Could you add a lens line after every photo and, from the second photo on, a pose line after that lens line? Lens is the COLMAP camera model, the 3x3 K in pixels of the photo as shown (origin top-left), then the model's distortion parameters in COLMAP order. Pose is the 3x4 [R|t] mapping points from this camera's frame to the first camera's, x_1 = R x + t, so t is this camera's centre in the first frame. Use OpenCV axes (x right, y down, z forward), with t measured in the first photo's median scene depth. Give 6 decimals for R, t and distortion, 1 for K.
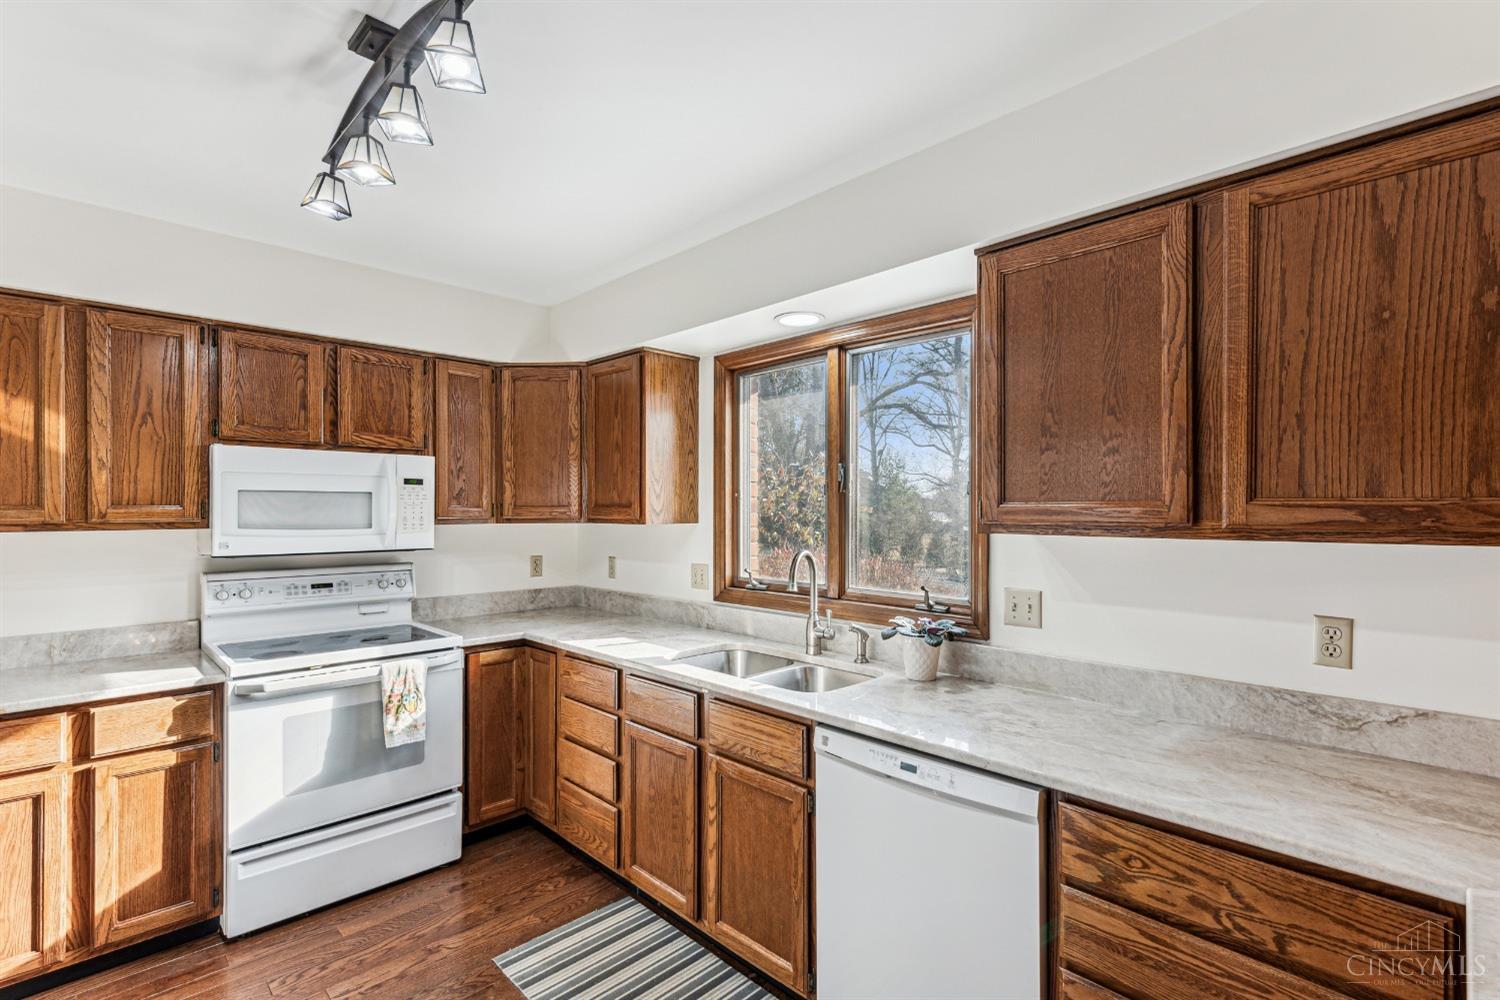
lens RADIAL K [[658.1, 0, 716.1], [0, 658.1, 508.4], [0, 0, 1]] dist [-0.000654, -0.000109]
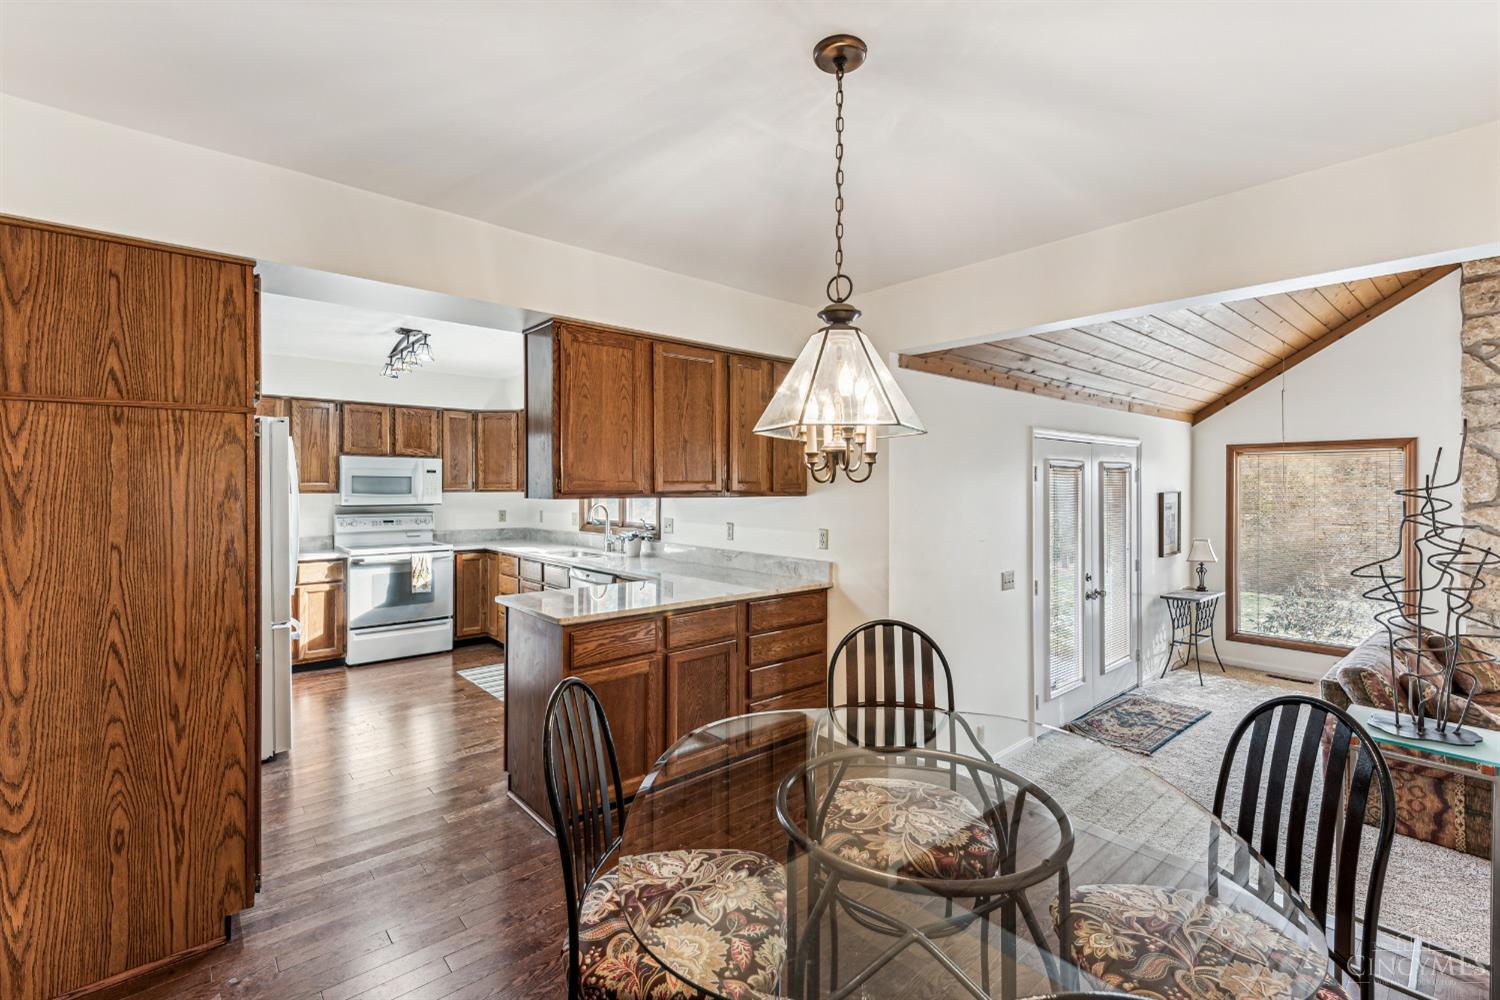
lens RADIAL K [[658.1, 0, 745.4], [0, 658.1, 487.3], [0, 0, 1]] dist [-0.000654, -0.000109]
pose [[0.999149, 0.003084, -0.041137, 0.662075], [-0.002932, 0.999989, 0.003760, -0.001076], [0.041148, -0.003636, 0.999146, -1.110527]]
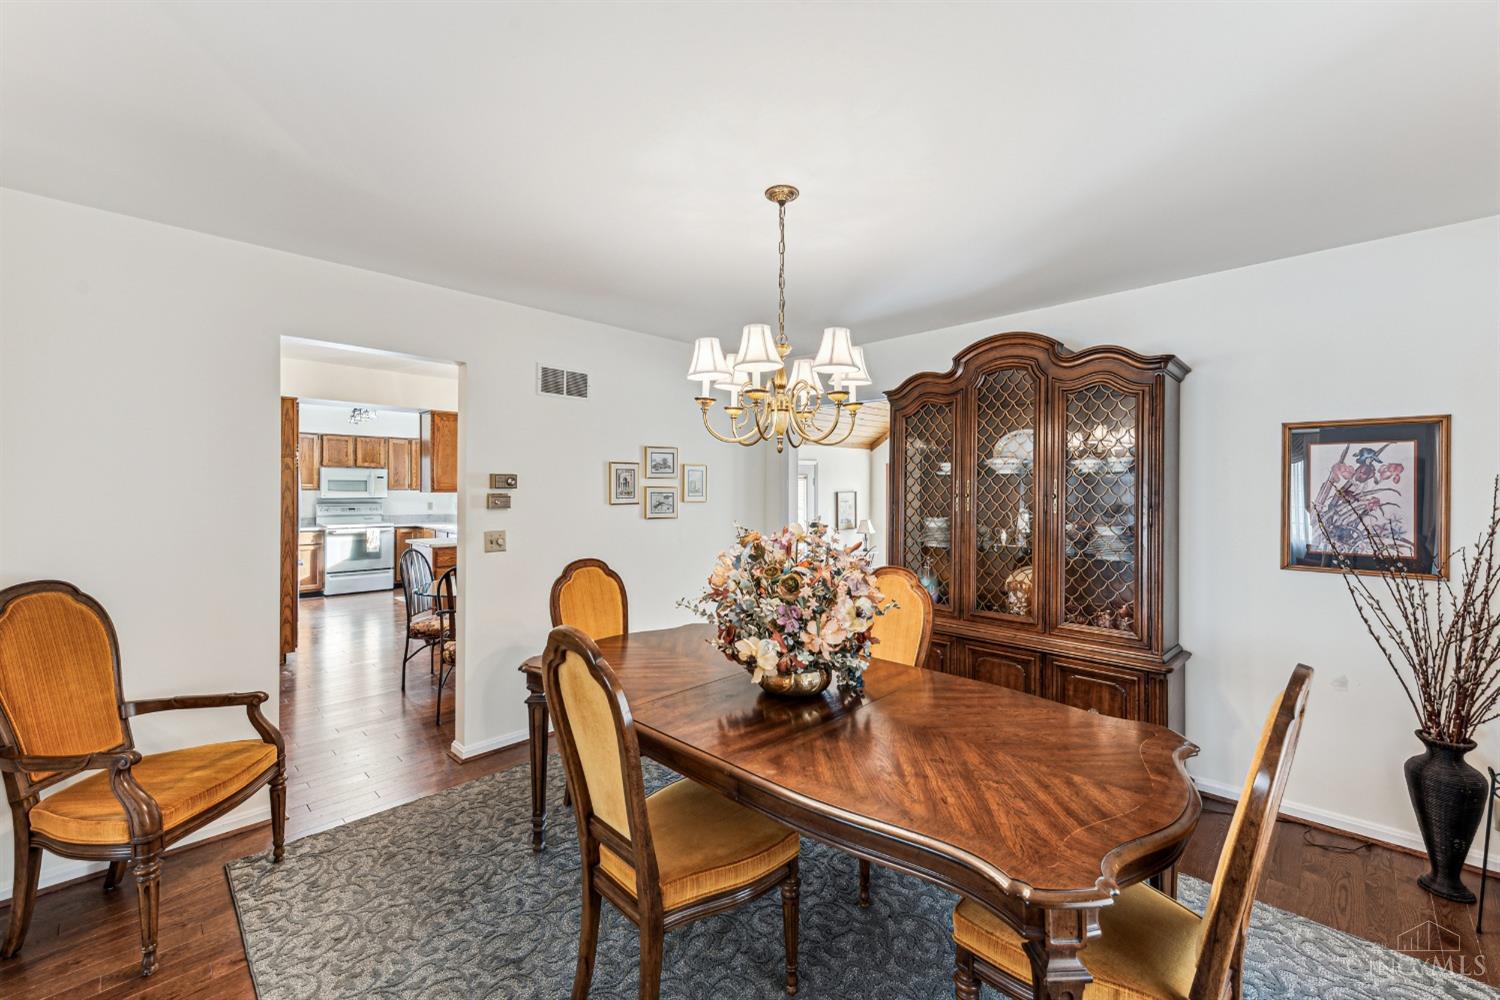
lens RADIAL K [[620.2, 0, 760.8], [0, 620.2, 485.5], [0, 0, 1]] dist [0.000647, 0.000015]
pose [[0.998985, 0.006763, 0.044537, 1.410699], [-0.006678, 0.999976, -0.002056, -0.005618], [-0.044549, 0.001756, 0.999006, -2.364633]]
